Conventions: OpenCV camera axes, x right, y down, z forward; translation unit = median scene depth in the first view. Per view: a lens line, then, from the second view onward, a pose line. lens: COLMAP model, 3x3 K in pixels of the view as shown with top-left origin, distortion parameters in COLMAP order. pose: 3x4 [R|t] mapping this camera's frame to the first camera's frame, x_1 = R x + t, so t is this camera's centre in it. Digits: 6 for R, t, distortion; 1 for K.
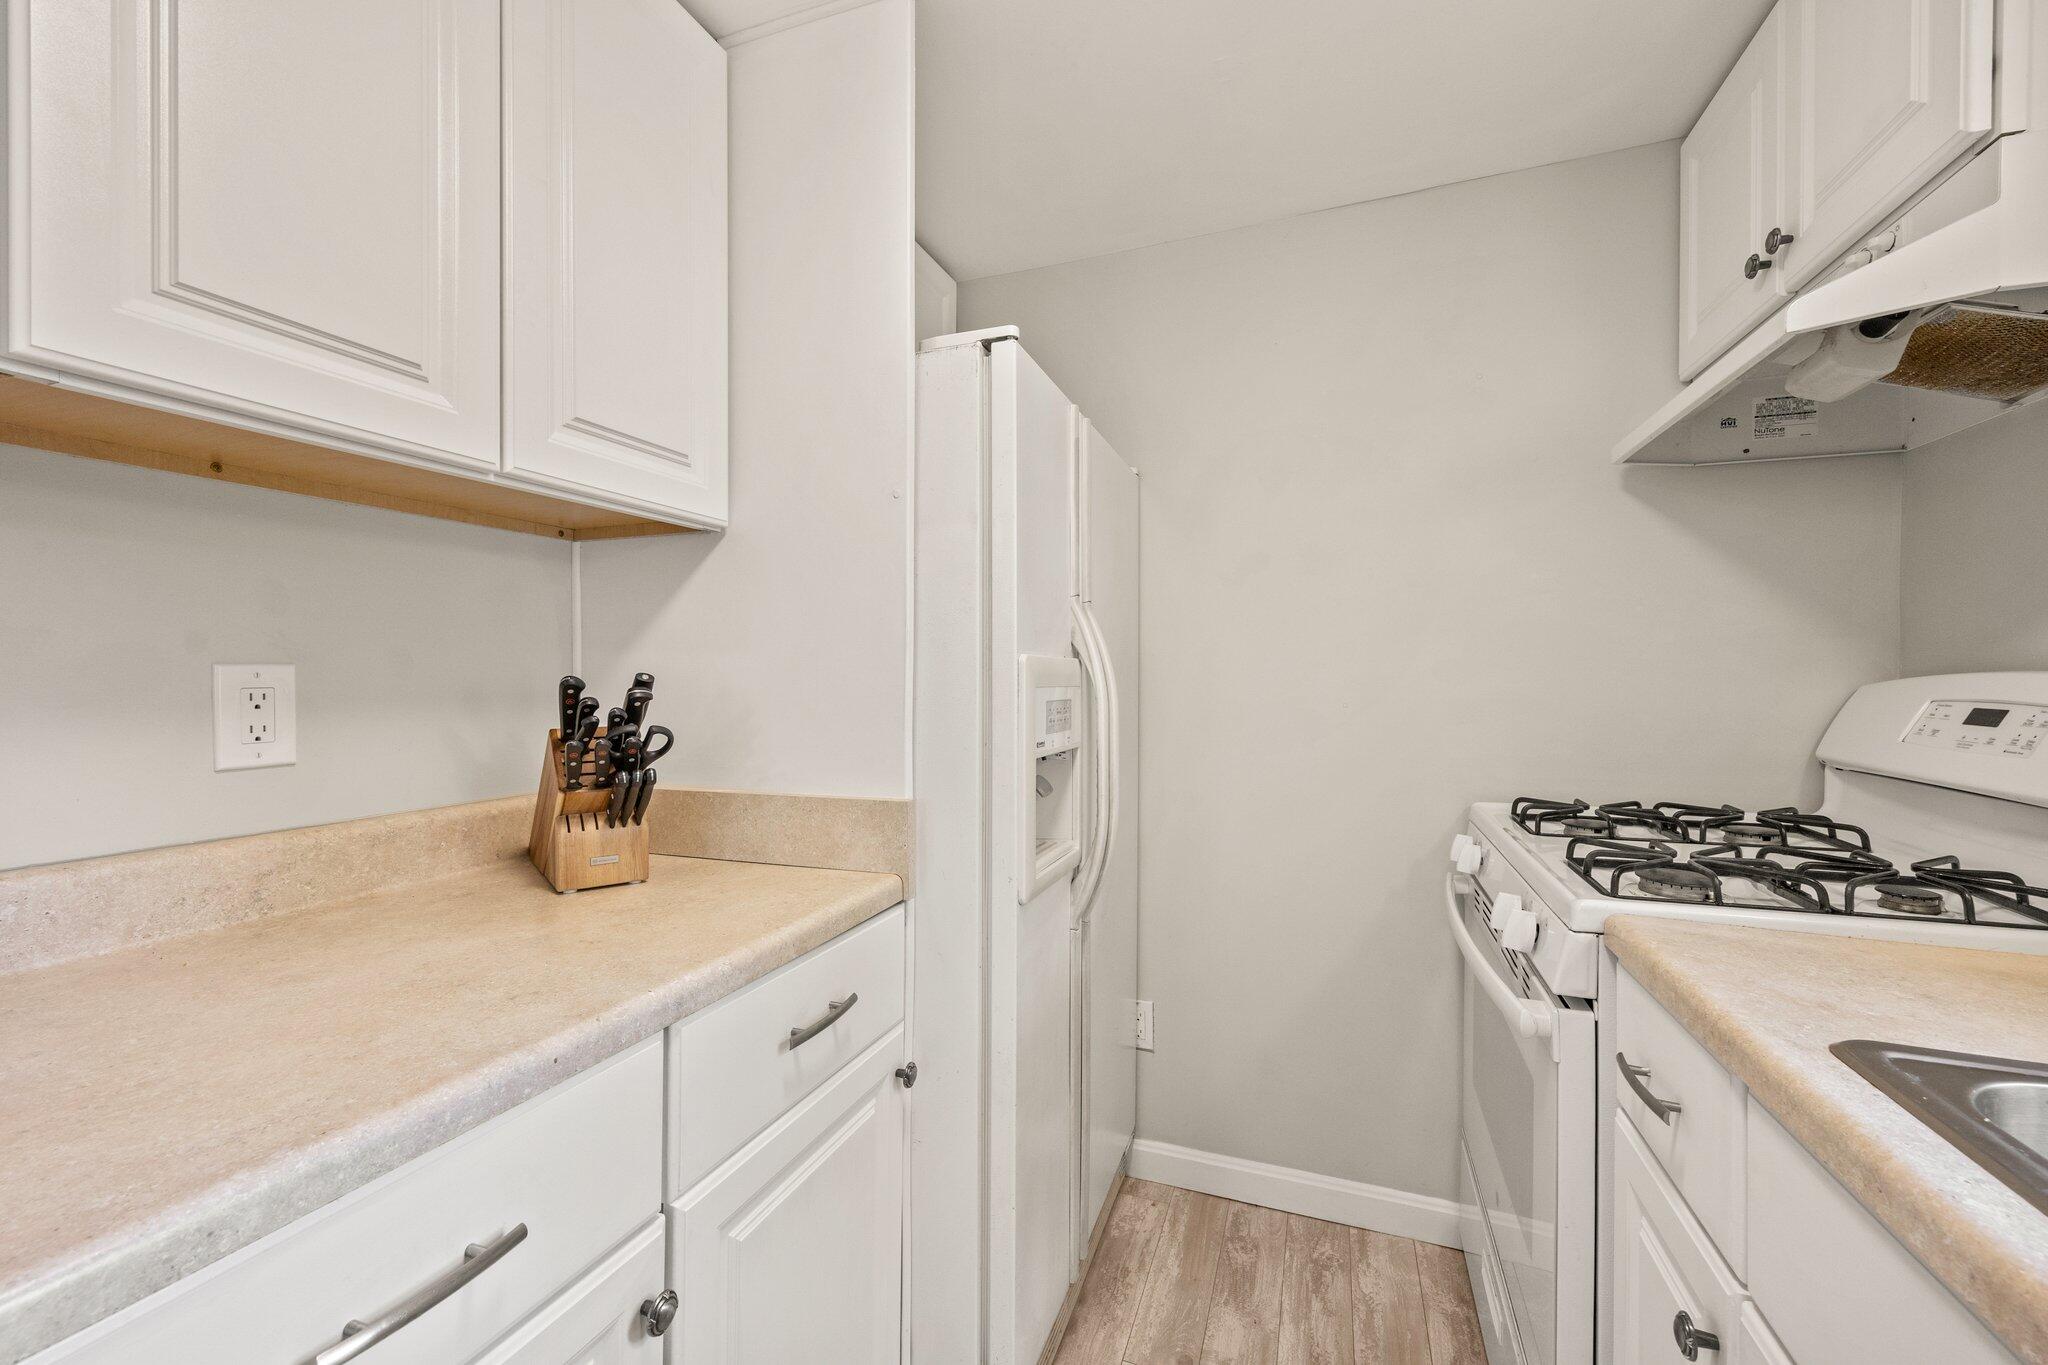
lens RADIAL K [[809.5, 0, 1018.2], [0, 809.5, 682.5], [0, 0, 1]] dist [-0.002573, 0.000115]
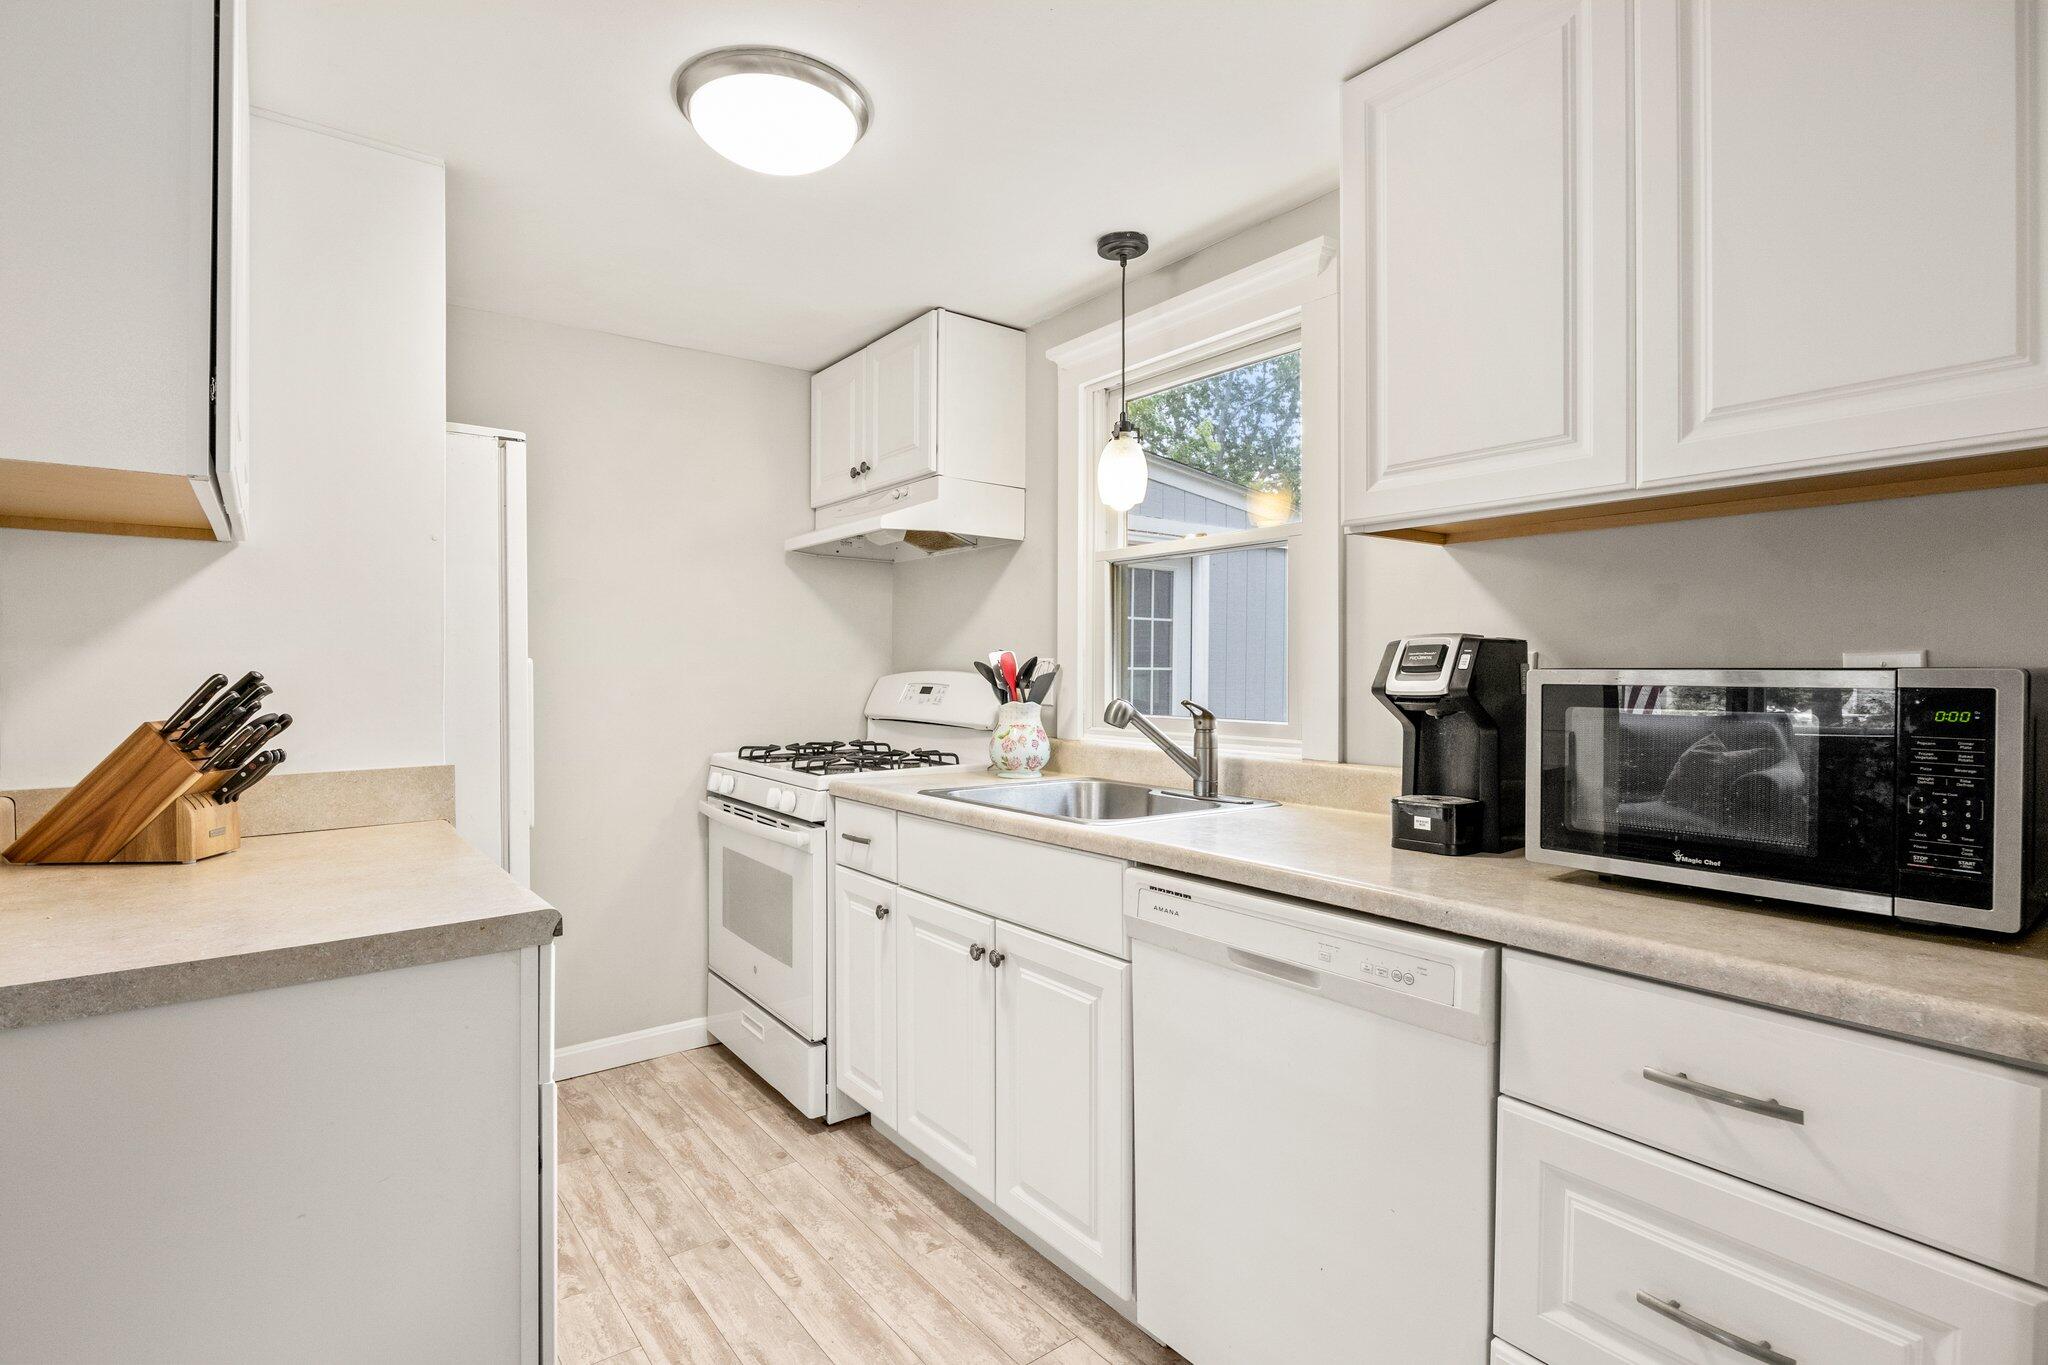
lens RADIAL K [[998.0, 0, 1023.6], [0, 998.0, 677.8], [0, 0, 1]] dist [0.033418, 0.000833]
pose [[0.510668, -0.005446, 0.859761, -1.066083], [0.004906, 0.999982, 0.003421, -0.001054], [-0.859764, 0.002471, 0.510686, -0.672755]]
